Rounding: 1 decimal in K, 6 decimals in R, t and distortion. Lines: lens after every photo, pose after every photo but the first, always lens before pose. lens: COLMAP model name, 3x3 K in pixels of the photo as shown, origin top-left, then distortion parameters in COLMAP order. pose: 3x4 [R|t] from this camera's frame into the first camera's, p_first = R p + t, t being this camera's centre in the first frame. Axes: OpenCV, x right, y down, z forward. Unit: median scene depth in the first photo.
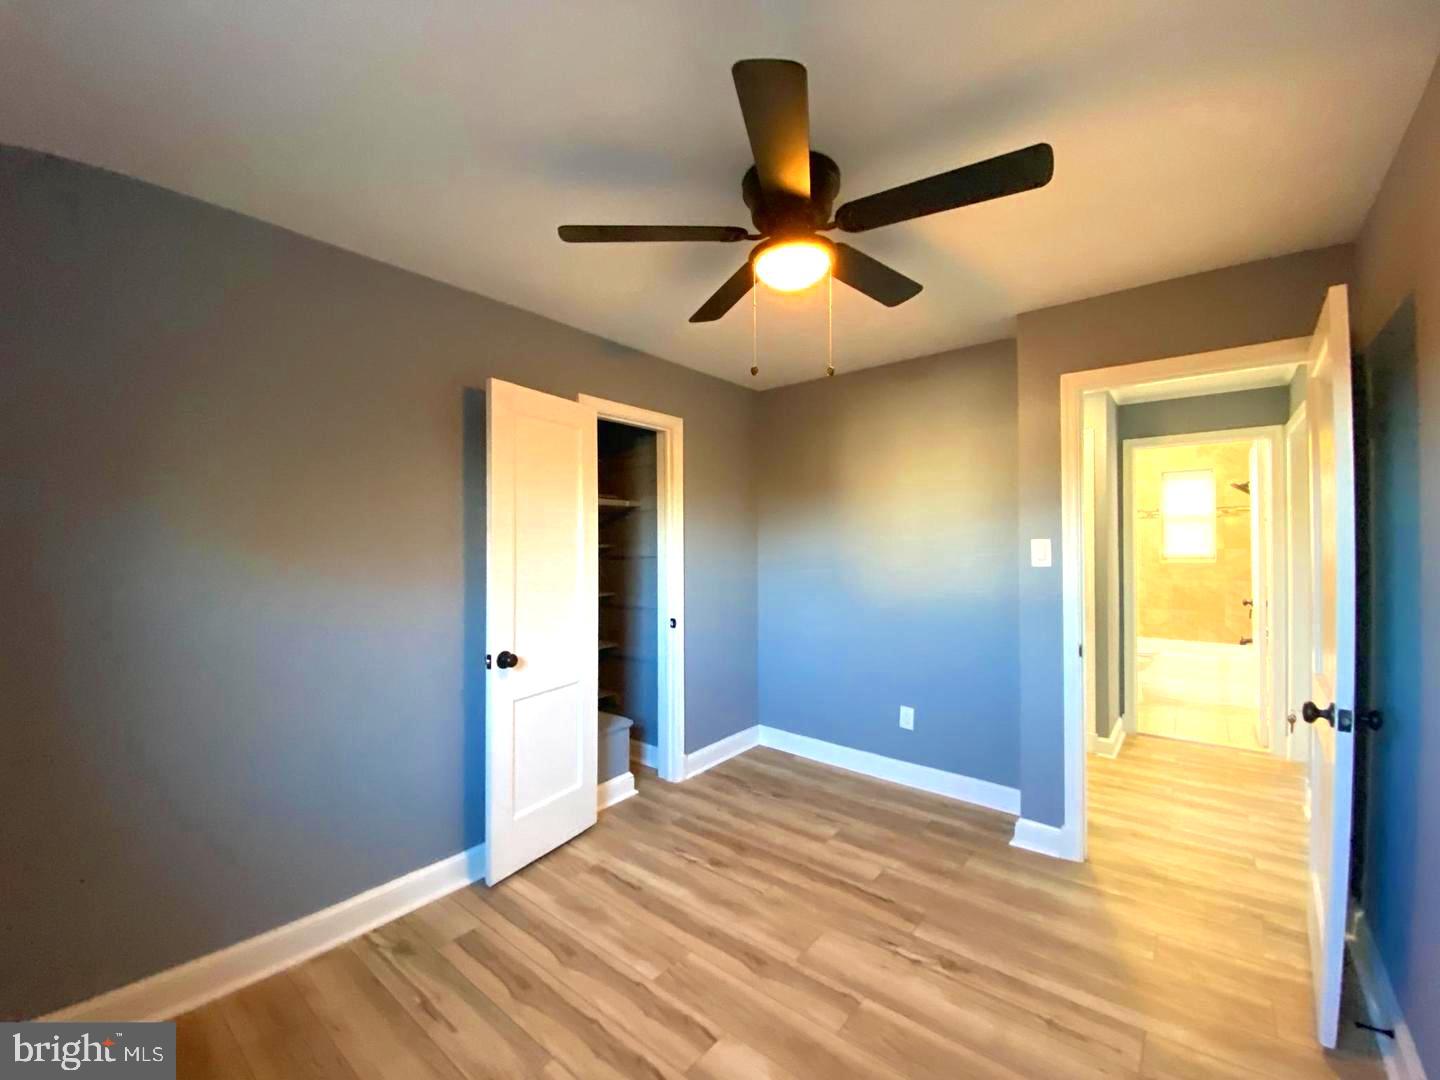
lens RADIAL K [[588.5, 0, 723.9], [0, 588.5, 538.8], [0, 0, 1]] dist [0.012708, -0.009104]
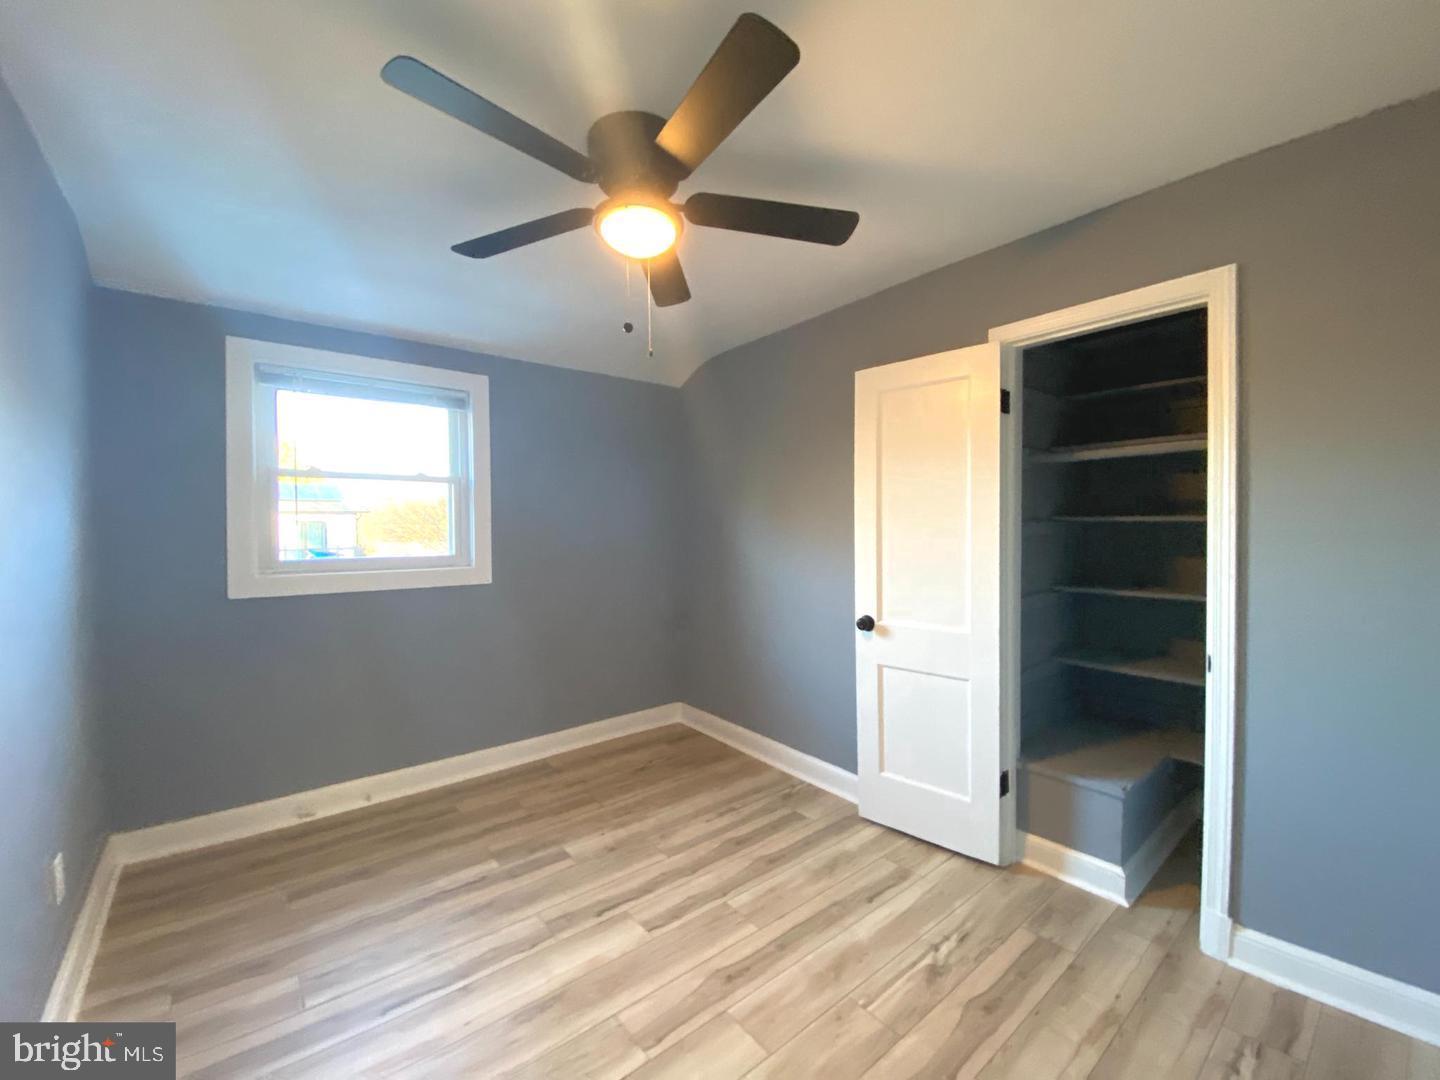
lens RADIAL K [[588.5, 0, 709.8], [0, 588.5, 538.8], [0, 0, 1]] dist [0.012708, -0.009104]
pose [[-0.221071, 0.026183, -0.974906, 0.910858], [0.020486, 0.999544, 0.022199, 0.019113], [0.975042, -0.015065, -0.221507, 1.145099]]
